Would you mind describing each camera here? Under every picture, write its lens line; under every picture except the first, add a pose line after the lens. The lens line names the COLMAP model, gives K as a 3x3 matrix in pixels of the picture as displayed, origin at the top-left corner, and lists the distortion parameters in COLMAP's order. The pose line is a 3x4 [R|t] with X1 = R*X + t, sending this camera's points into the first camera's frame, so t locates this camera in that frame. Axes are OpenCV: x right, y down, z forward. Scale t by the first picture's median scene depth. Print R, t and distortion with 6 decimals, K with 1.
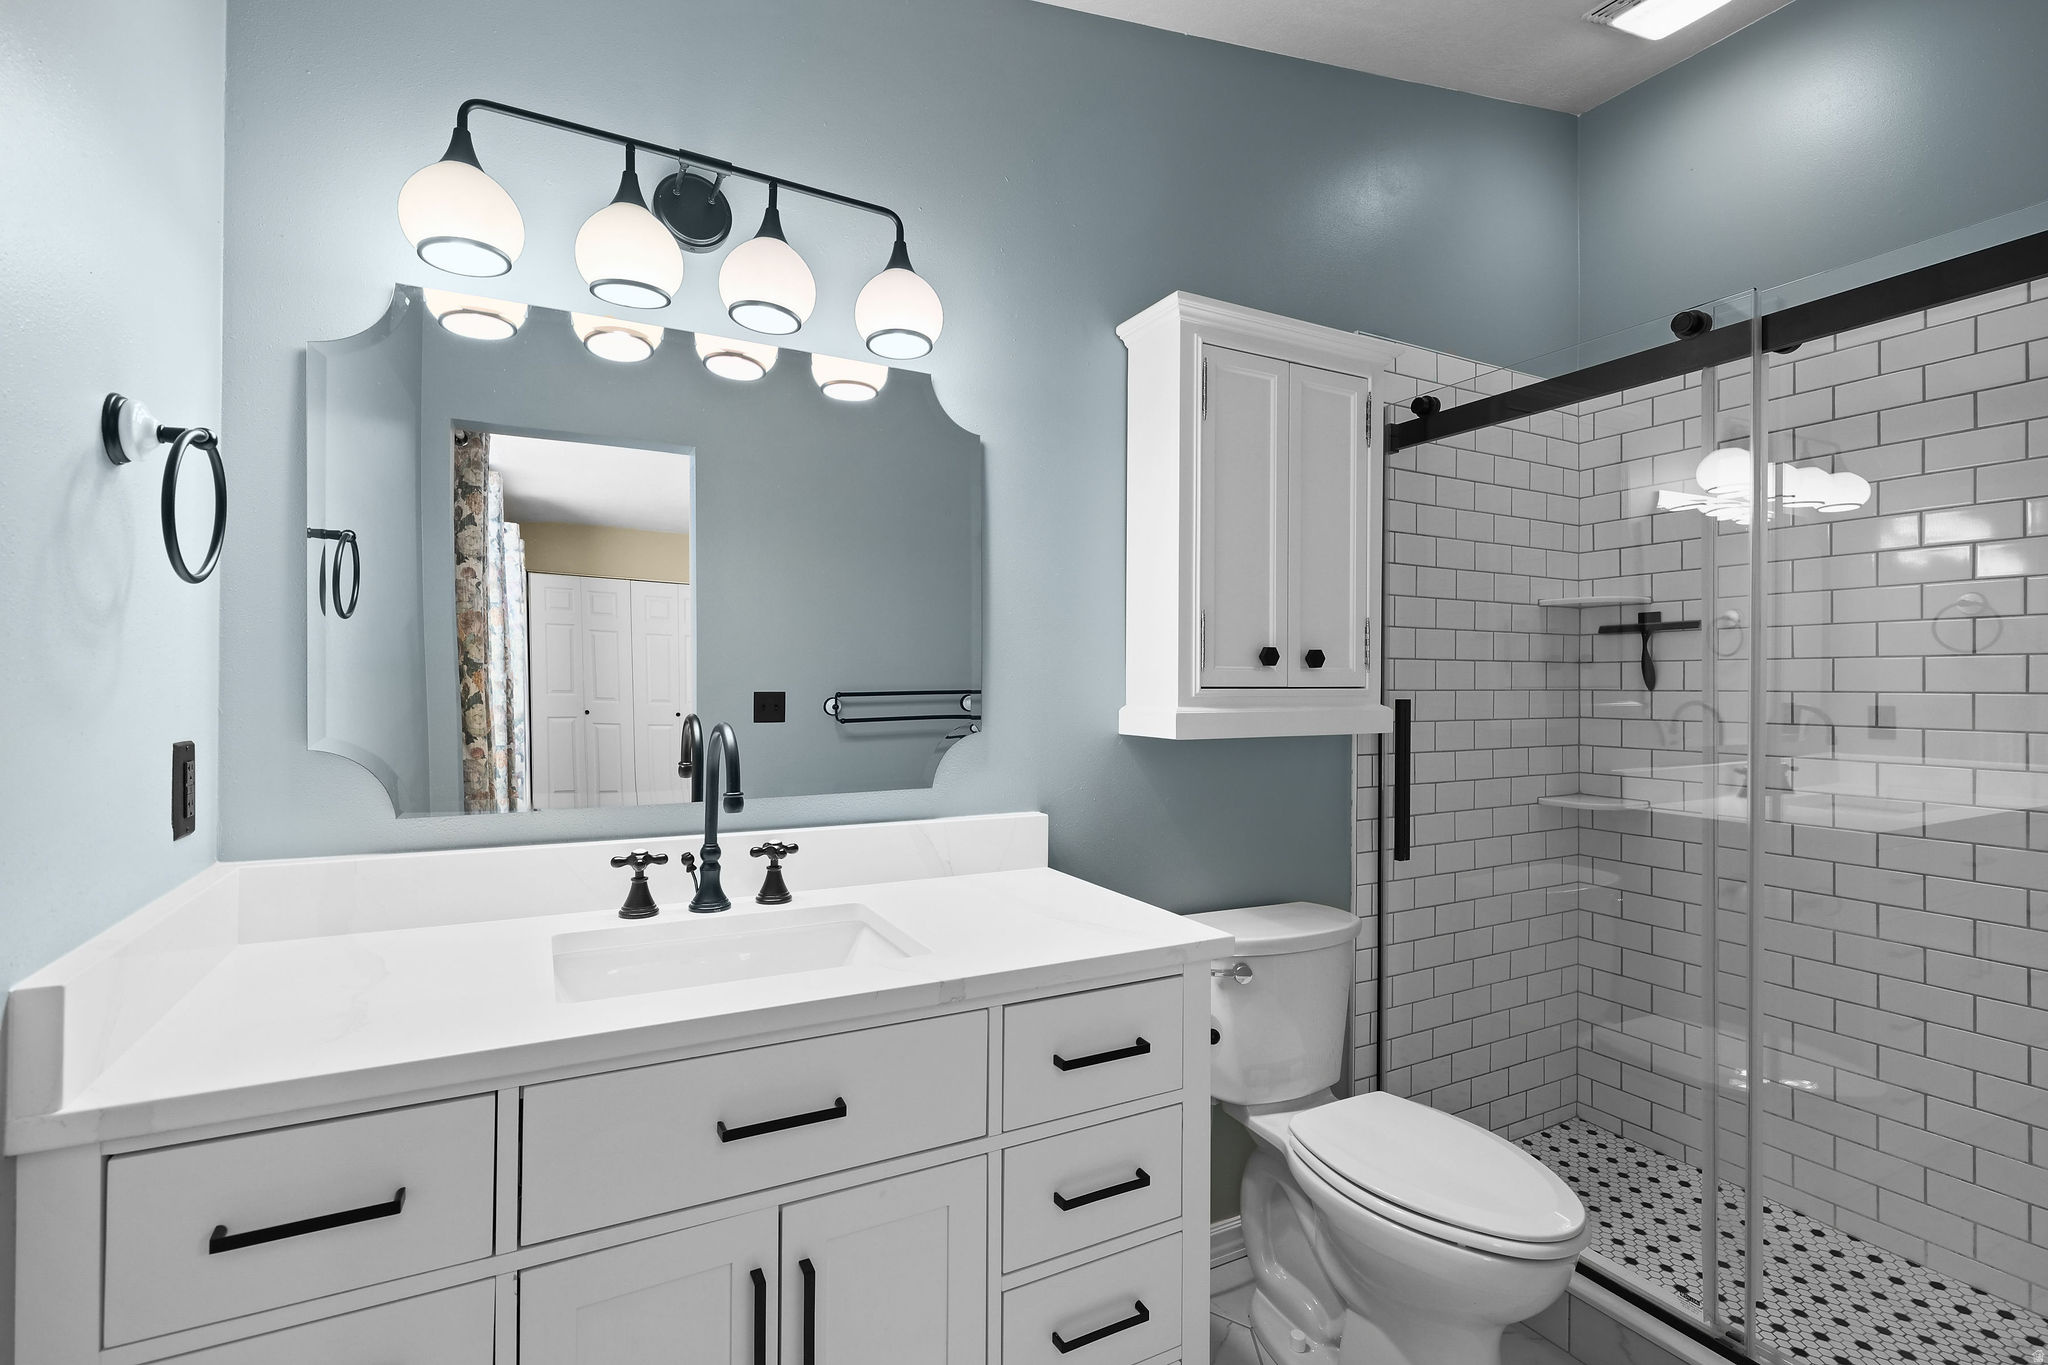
lens RADIAL K [[925.1, 0, 1009.7], [0, 925.1, 677.8], [0, 0, 1]] dist [-0.000473, 0.000304]
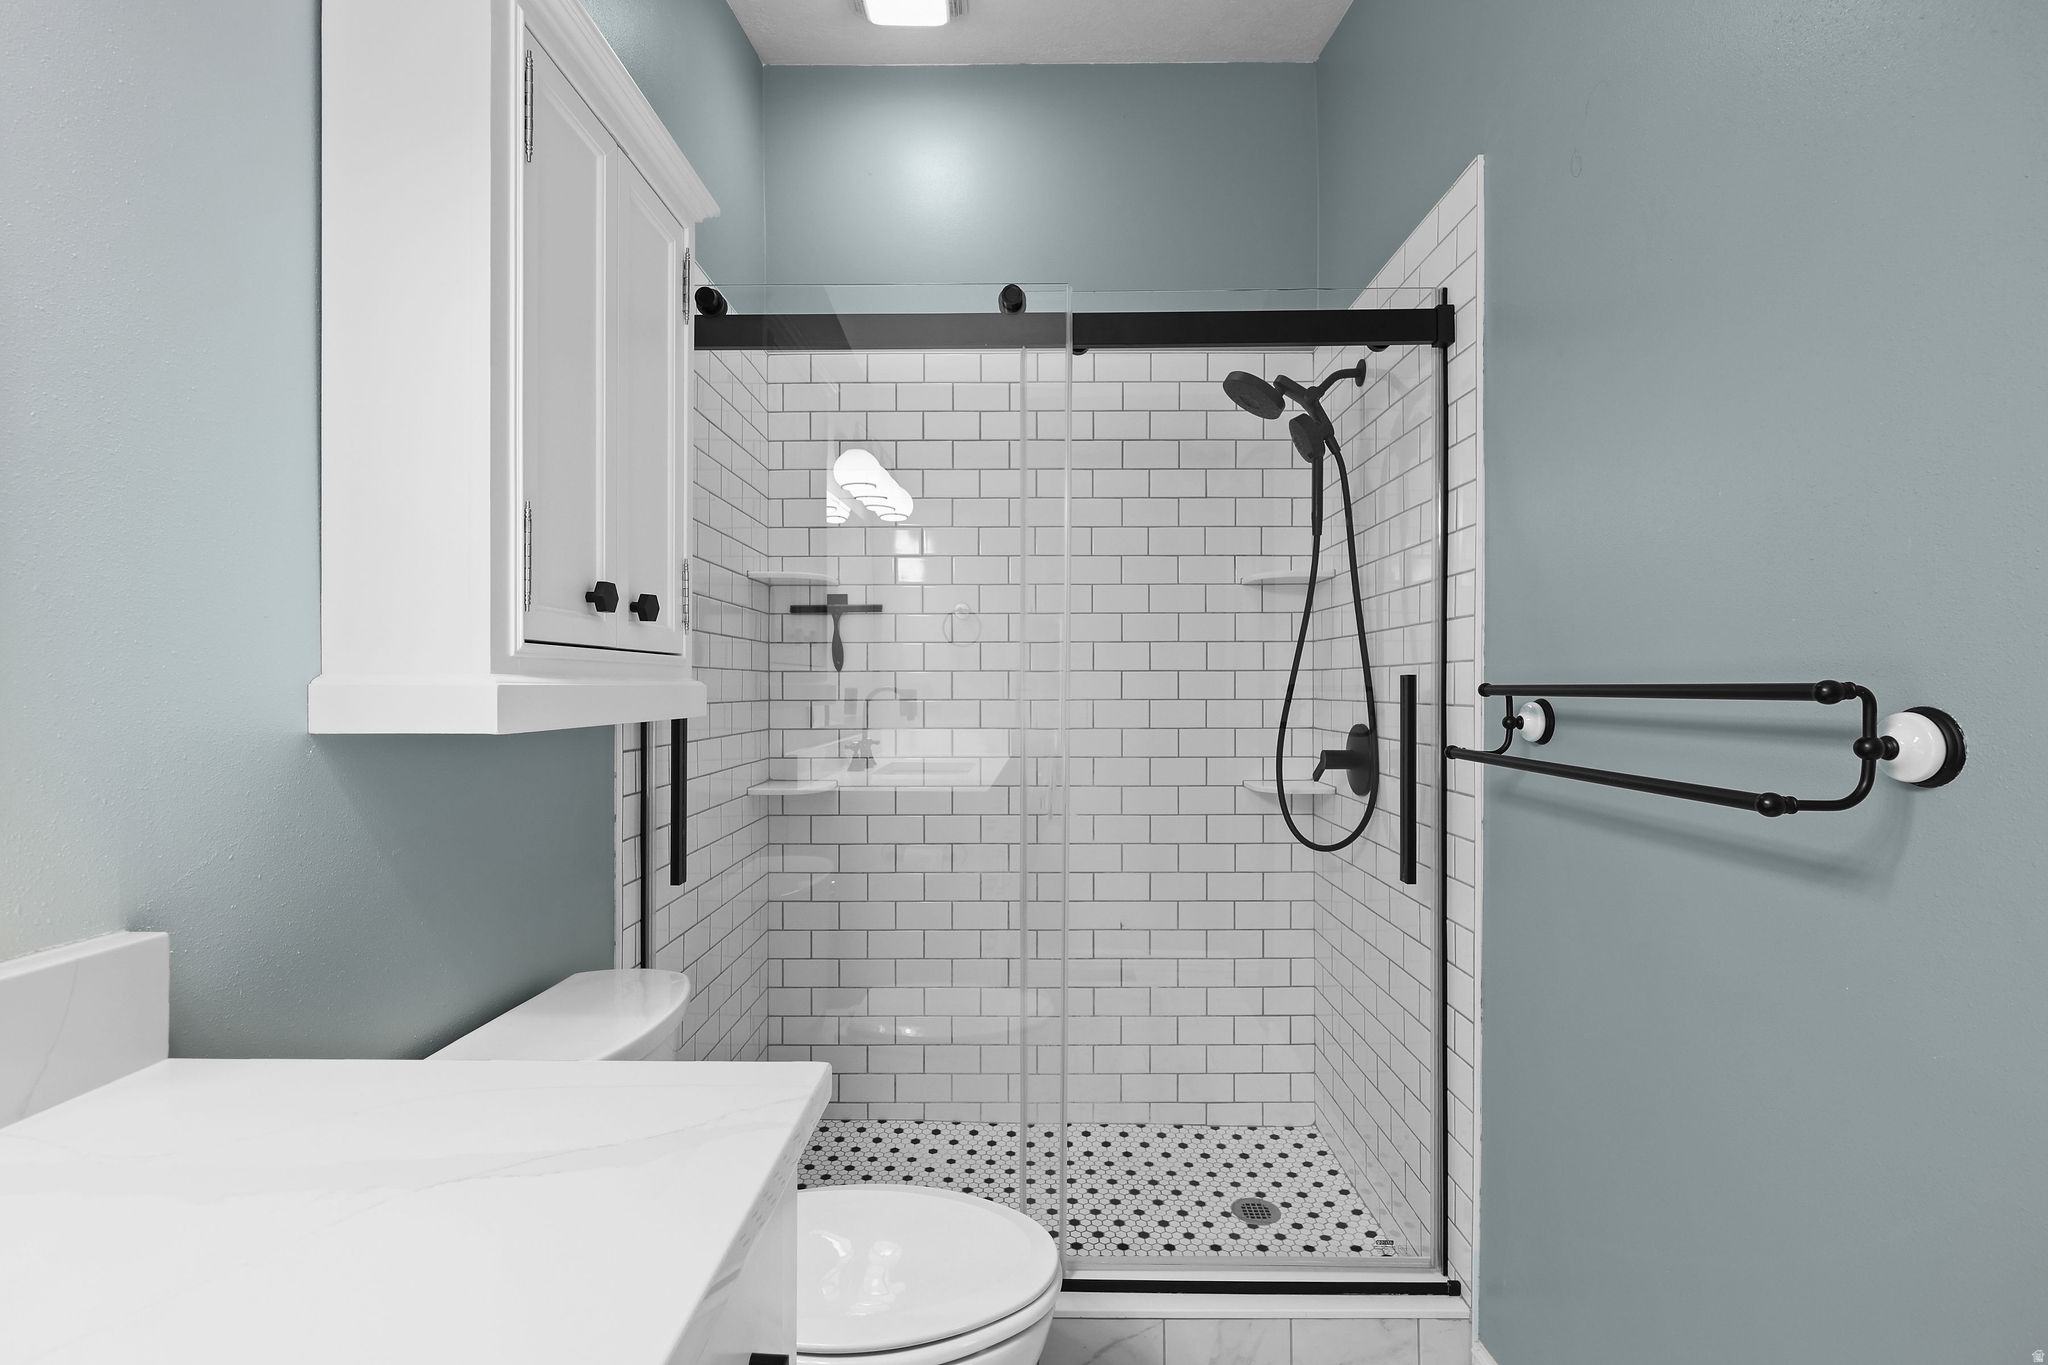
lens RADIAL K [[925.1, 0, 1033.7], [0, 925.1, 694.3], [0, 0, 1]] dist [-0.000473, 0.000304]
pose [[0.467383, -0.010817, 0.883989, -0.112247], [-0.000572, 0.999921, 0.012537, 0.027899], [-0.884055, -0.006365, 0.467340, 0.358391]]
